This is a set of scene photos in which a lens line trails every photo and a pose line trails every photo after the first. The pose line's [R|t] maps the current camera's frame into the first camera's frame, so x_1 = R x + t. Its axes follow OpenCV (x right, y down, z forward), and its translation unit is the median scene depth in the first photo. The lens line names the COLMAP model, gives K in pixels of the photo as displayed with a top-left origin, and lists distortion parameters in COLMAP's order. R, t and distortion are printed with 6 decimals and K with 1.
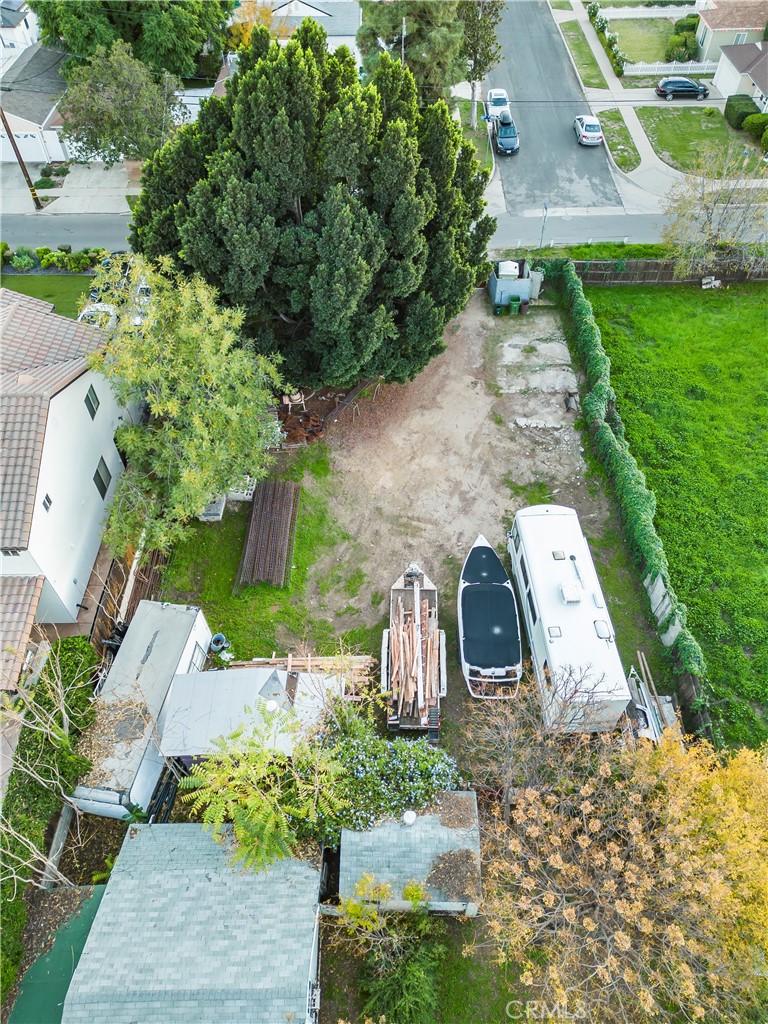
lens RADIAL K [[716.5, 0, 386.6], [0, 716.5, 515.4], [0, 0, 1]] dist [0.068665, -0.044741]
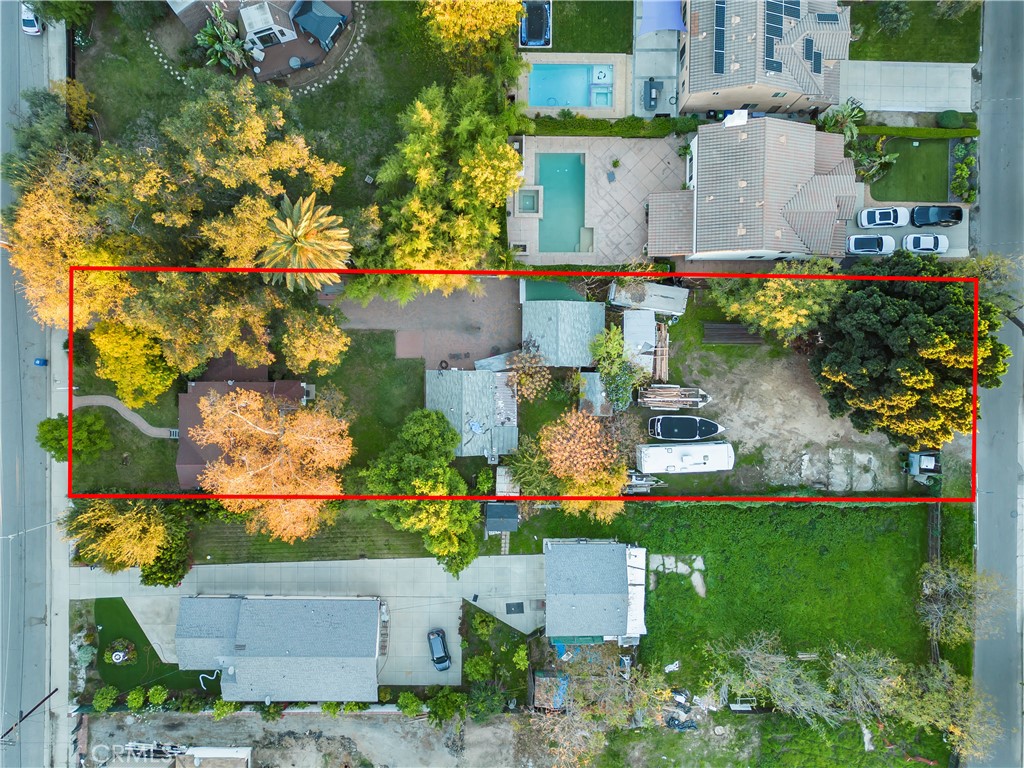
lens RADIAL K [[716.5, 0, 510.0], [0, 716.5, 387.7], [0, 0, 1]] dist [0.068665, -0.044741]
pose [[-0.003075, 0.999706, 0.024035, -0.051804], [-0.777442, -0.017507, 0.628710, -0.900482], [0.628947, -0.016753, 0.777268, -1.231523]]
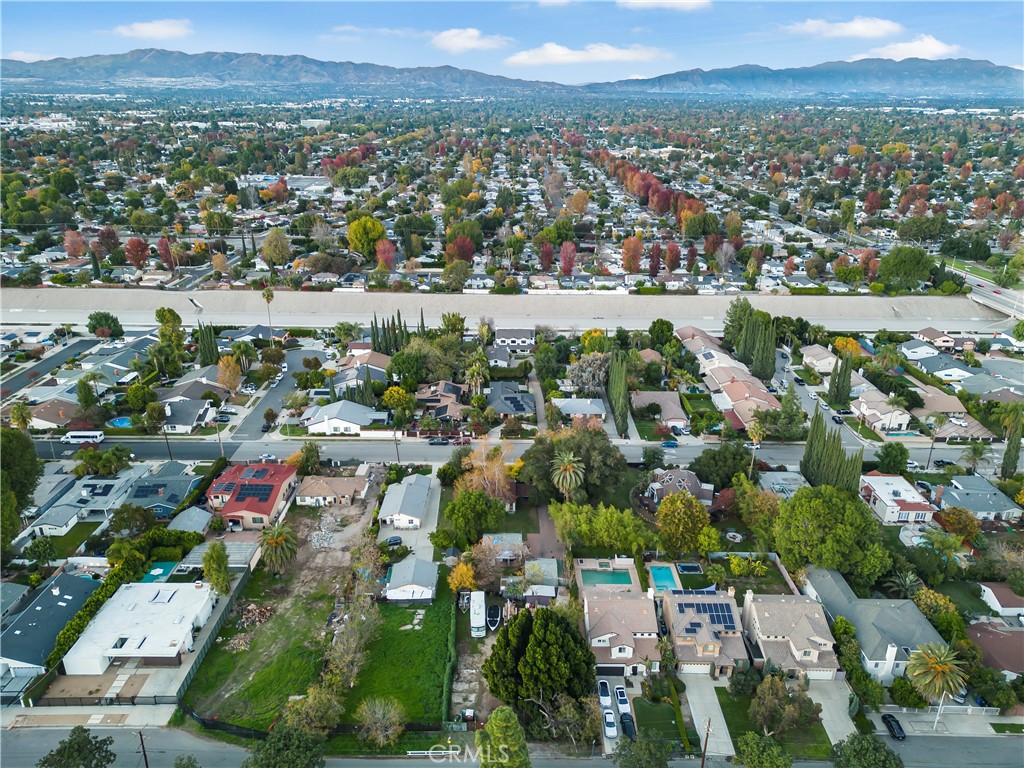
lens RADIAL K [[716.5, 0, 509.1], [0, 716.5, 381.5], [0, 0, 1]] dist [0.068665, -0.044741]
pose [[-0.999995, 0.003100, -0.000043, 0.036365], [0.000907, 0.305878, 0.952070, -4.448541], [0.002964, 0.952066, -0.305879, 0.936078]]
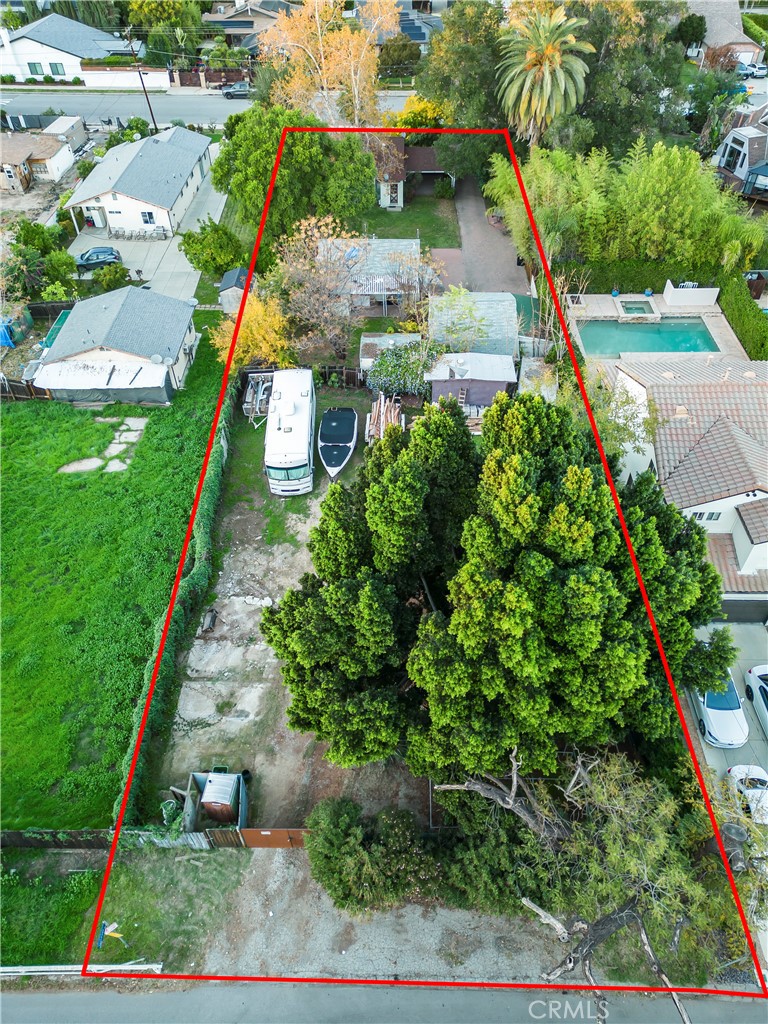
lens RADIAL K [[716.5, 0, 386.1], [0, 716.5, 508.4], [0, 0, 1]] dist [0.068665, -0.044741]
pose [[-0.999857, 0.000717, 0.016908, 0.007441], [0.016752, -0.099909, 0.994856, -1.366813], [0.002403, 0.994996, 0.099882, 0.952793]]
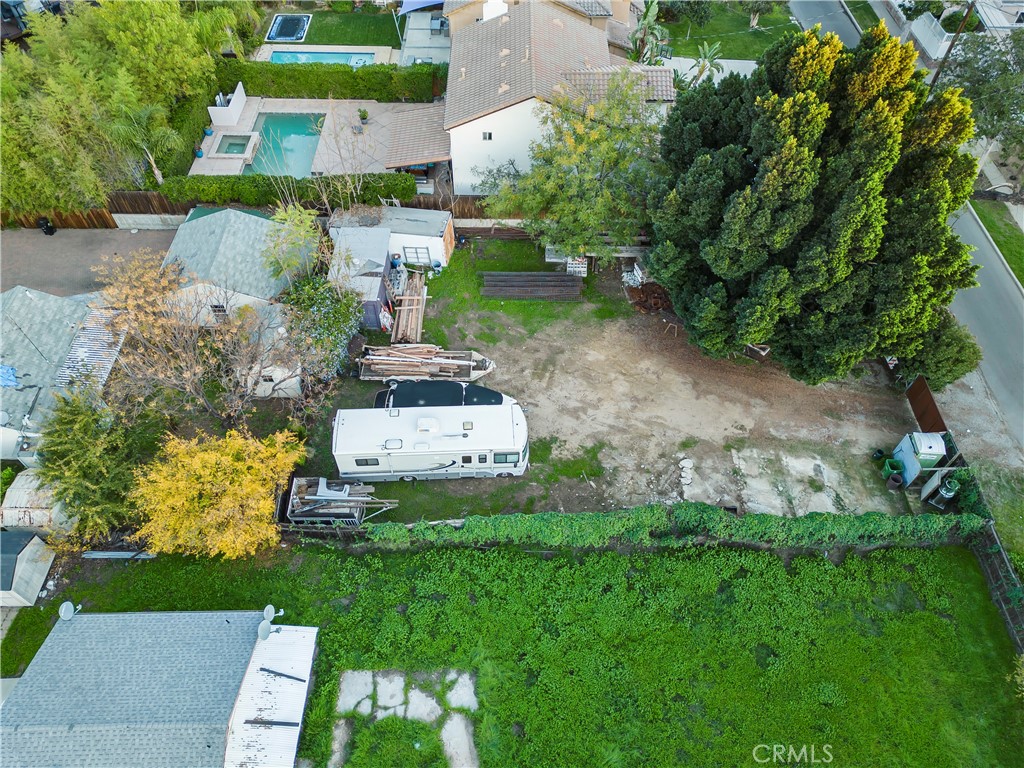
lens RADIAL K [[716.5, 0, 508.6], [0, 716.5, 385.3], [0, 0, 1]] dist [0.068665, -0.044741]
pose [[-0.001815, 0.787567, -0.616227, 0.854750], [-0.774969, 0.388347, 0.498608, -0.570341], [0.631997, 0.478461, 0.609635, 0.277170]]
